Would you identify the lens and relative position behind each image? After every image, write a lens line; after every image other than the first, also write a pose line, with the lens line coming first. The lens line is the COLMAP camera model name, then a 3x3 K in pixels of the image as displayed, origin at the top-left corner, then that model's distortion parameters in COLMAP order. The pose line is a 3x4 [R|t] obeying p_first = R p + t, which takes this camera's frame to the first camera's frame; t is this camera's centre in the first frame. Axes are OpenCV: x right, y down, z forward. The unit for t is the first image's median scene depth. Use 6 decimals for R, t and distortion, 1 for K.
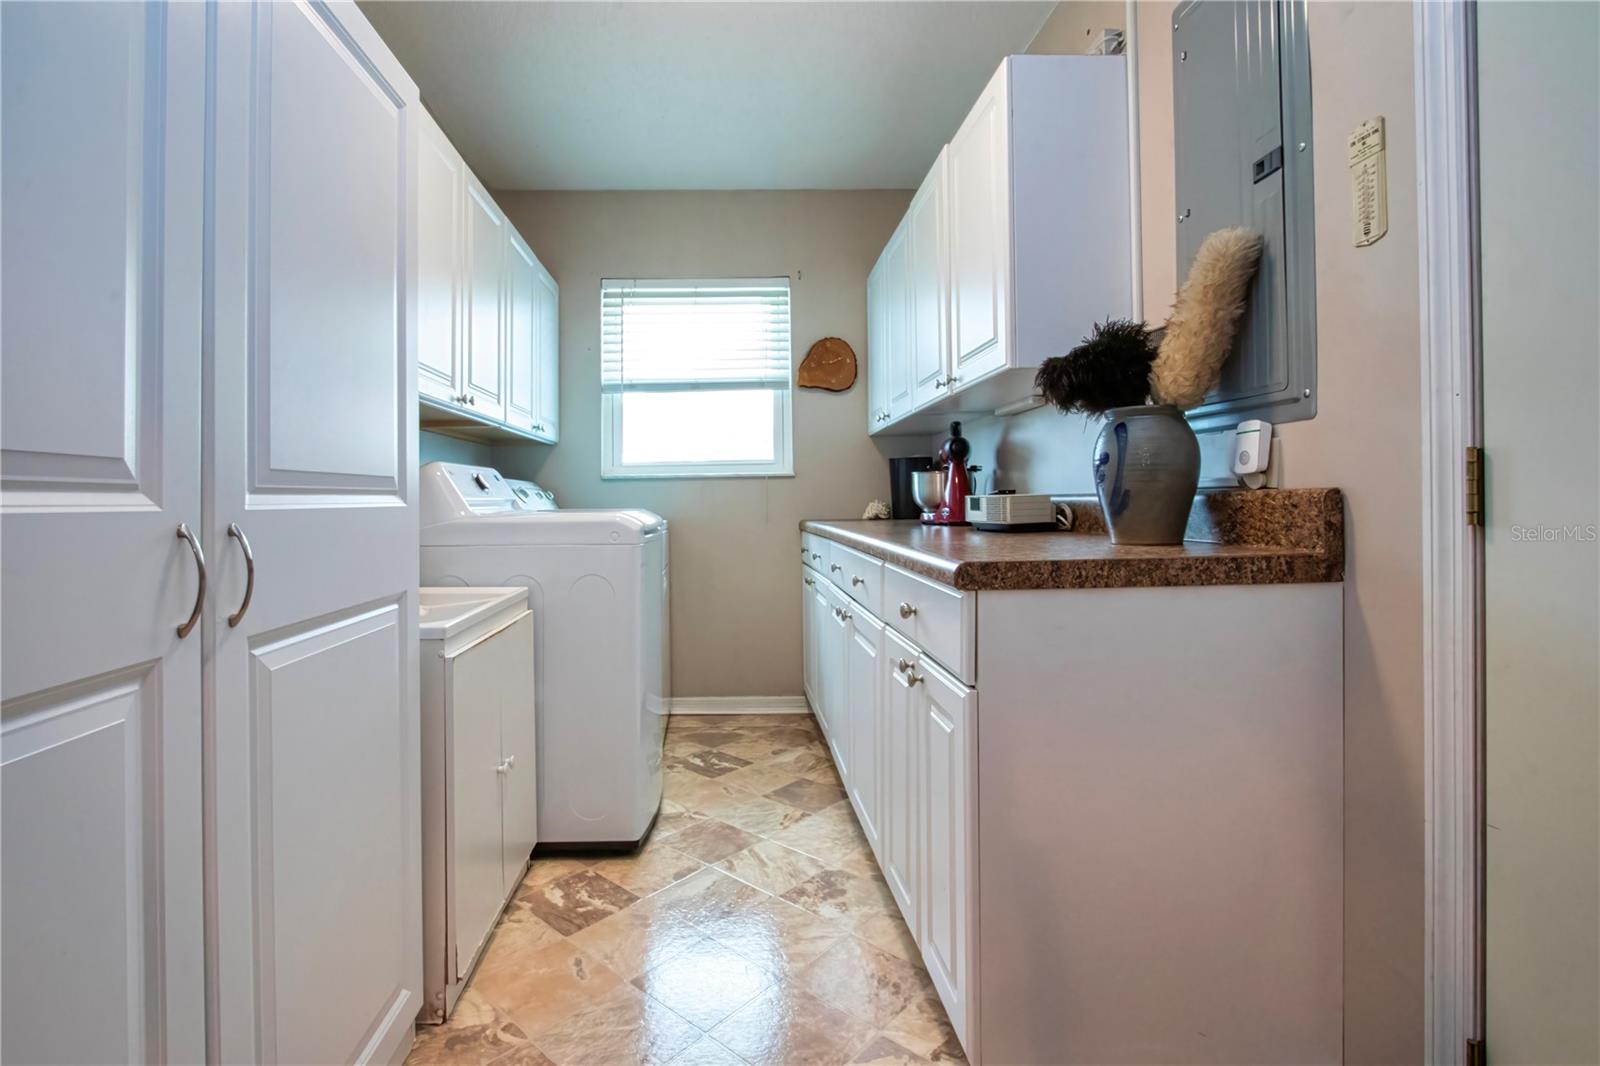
lens RADIAL K [[794.0, 0, 734.4], [0, 794.0, 491.3], [0, 0, 1]] dist [-0.018095, 0.000778]
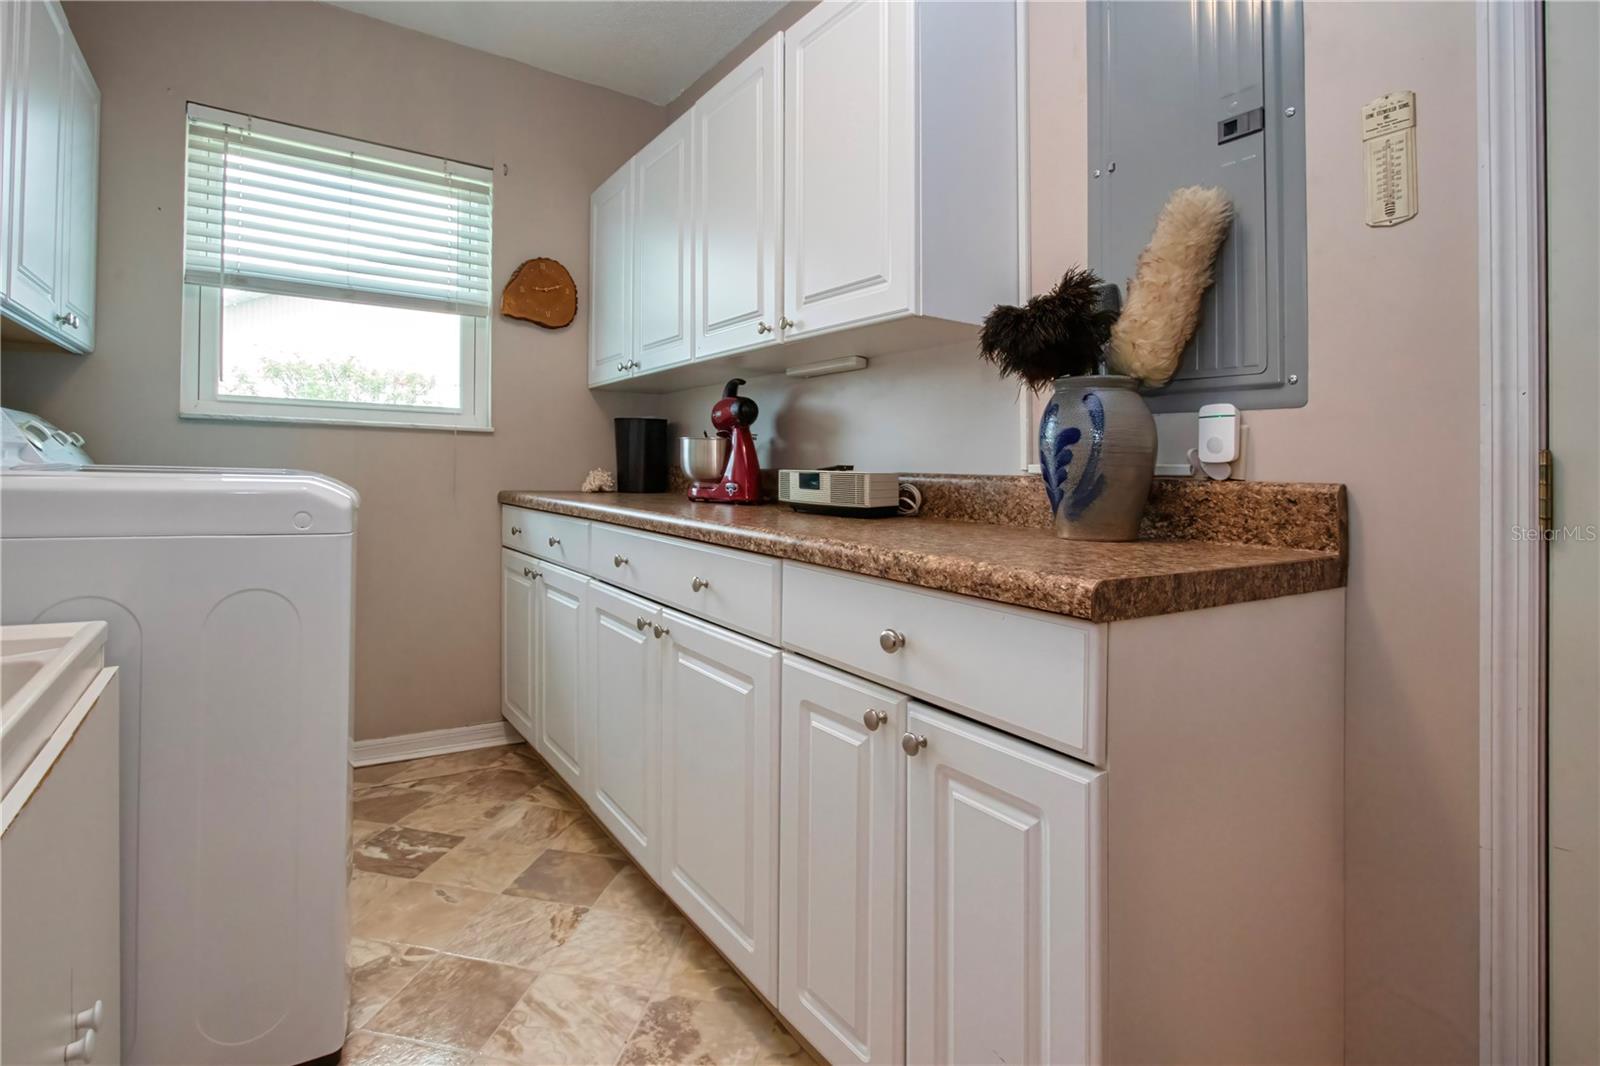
lens RADIAL K [[794.0, 0, 780.2], [0, 794.0, 475.3], [0, 0, 1]] dist [-0.018095, 0.000778]
pose [[0.837042, 0.035098, 0.546012, -0.176377], [-0.046692, 0.998882, 0.007371, 0.005655], [-0.545143, -0.031664, 0.837745, 0.357343]]
